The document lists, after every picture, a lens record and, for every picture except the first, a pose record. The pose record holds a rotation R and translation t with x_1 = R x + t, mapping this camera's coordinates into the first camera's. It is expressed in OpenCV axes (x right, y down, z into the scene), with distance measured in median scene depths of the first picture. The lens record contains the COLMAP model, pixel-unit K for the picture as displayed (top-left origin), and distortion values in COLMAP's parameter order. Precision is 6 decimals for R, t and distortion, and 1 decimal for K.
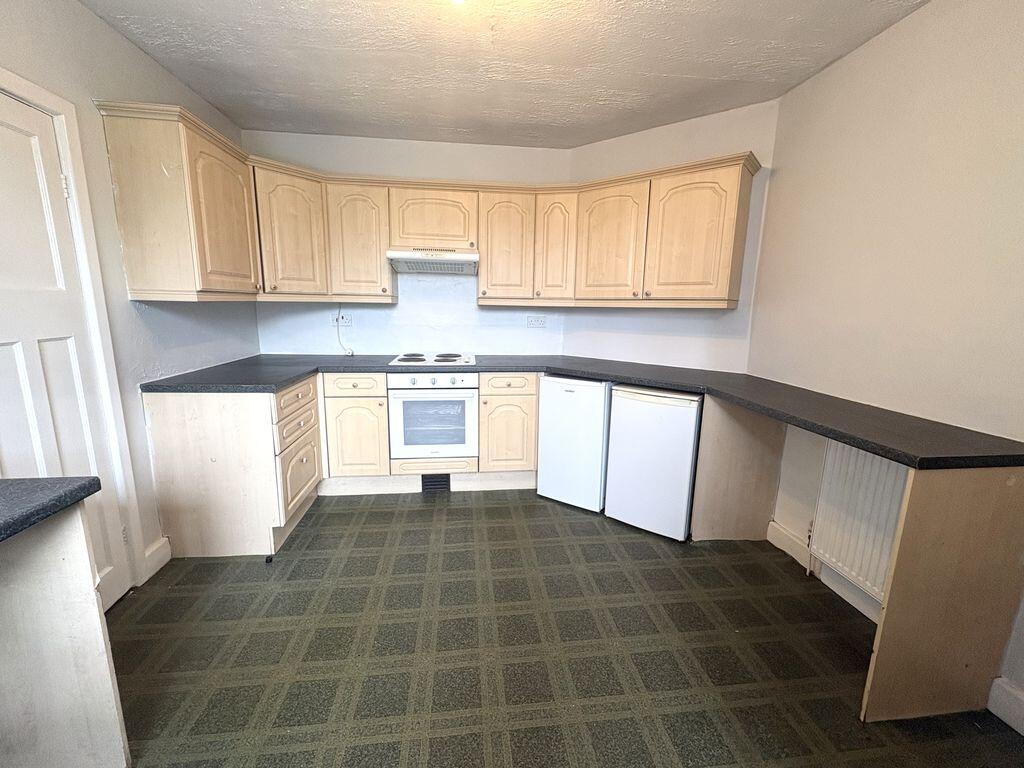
lens RADIAL K [[416.4, 0, 510.3], [0, 416.4, 384.4], [0, 0, 1]] dist [-0.001744, 0.000264]
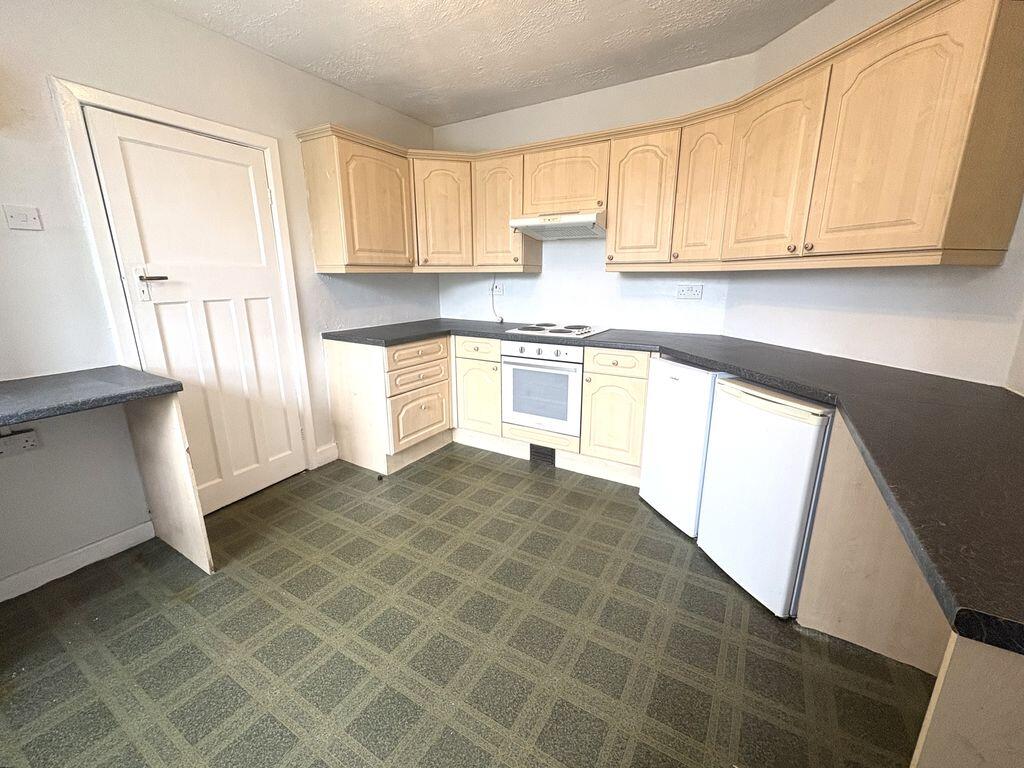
lens RADIAL K [[416.4, 0, 510.3], [0, 416.4, 384.4], [0, 0, 1]] dist [-0.001744, 0.000264]
pose [[0.795578, 0.134098, -0.590824, 0.360191], [-0.098304, 0.990846, 0.092518, -0.015561], [0.597822, -0.015525, 0.801478, 0.175996]]
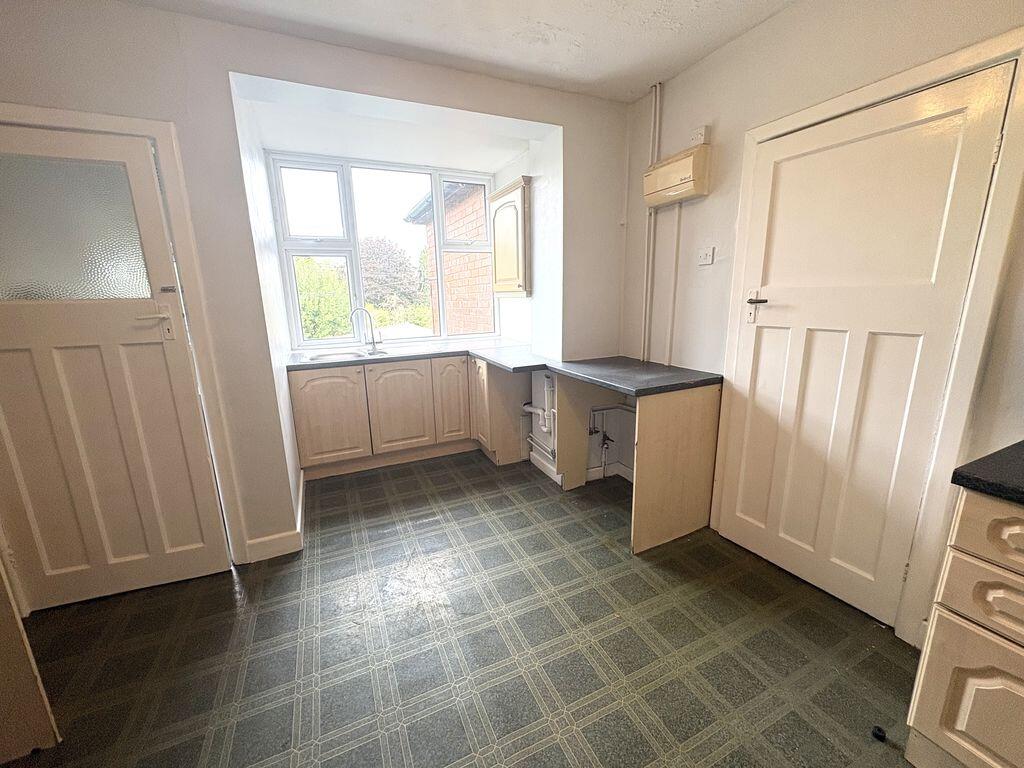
lens RADIAL K [[416.4, 0, 510.3], [0, 416.4, 384.4], [0, 0, 1]] dist [-0.001744, 0.000264]
pose [[-0.950493, 0.073236, -0.301992, 0.048276], [-0.050244, 0.922823, 0.381933, -0.189204], [0.306656, 0.378198, -0.873458, 0.930347]]
